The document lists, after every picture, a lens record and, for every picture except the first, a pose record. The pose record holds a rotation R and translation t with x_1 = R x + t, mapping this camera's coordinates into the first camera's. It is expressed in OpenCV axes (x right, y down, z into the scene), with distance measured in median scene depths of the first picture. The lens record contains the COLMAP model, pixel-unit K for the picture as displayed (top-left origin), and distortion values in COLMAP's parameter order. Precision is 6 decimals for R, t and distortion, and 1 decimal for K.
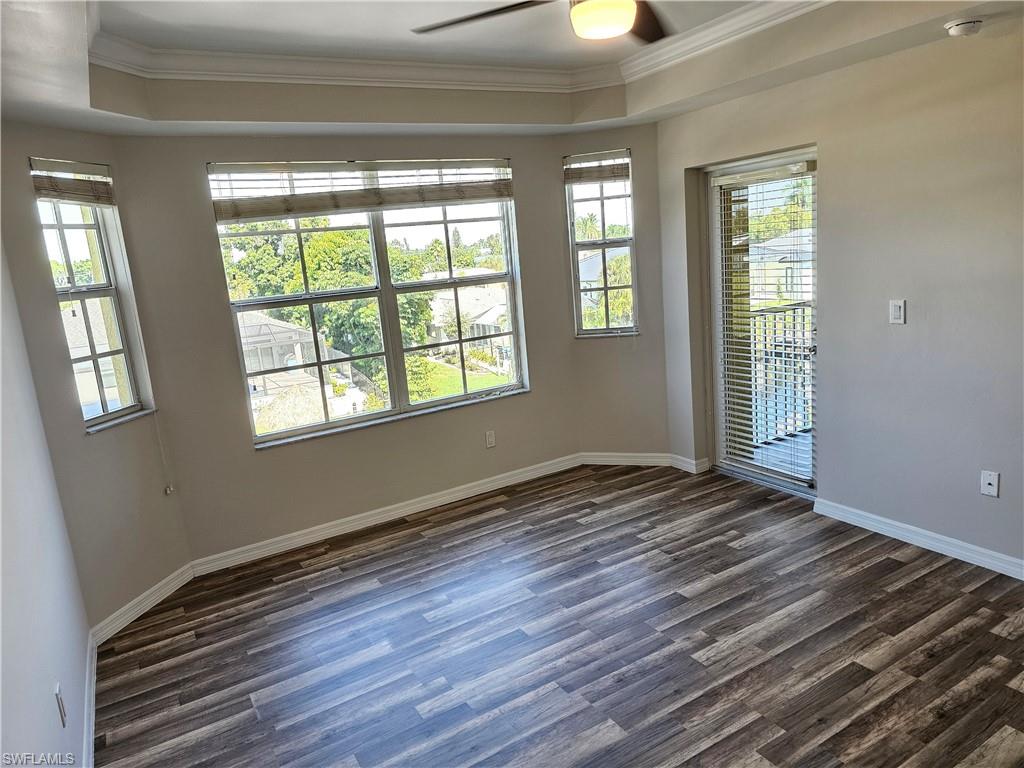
lens RADIAL K [[688.8, 0, 494.9], [0, 688.8, 380.5], [0, 0, 1]] dist [0.052659, -0.047429]
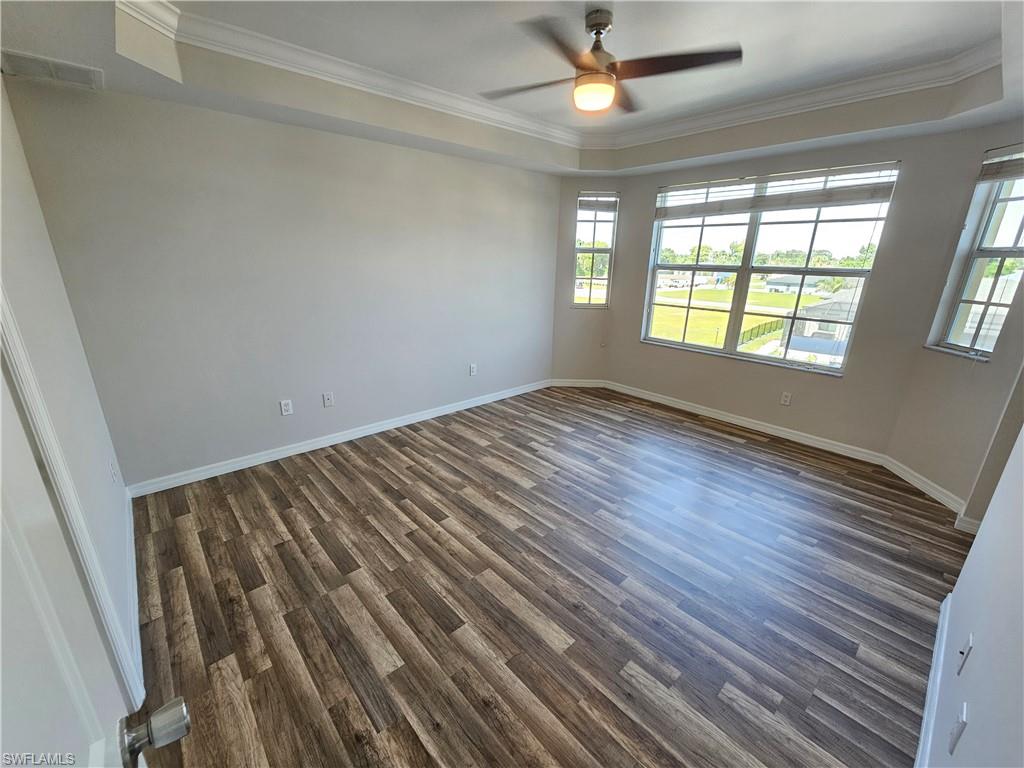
lens RADIAL K [[419.5, 0, 509.3], [0, 419.5, 389.8], [0, 0, 1]] dist [-0.002059, -0.000305]
pose [[0.197227, 0.386227, -0.901072, 0.711429], [-0.219062, 0.913248, 0.343498, -0.102616], [0.955570, 0.129644, 0.264725, 0.352562]]
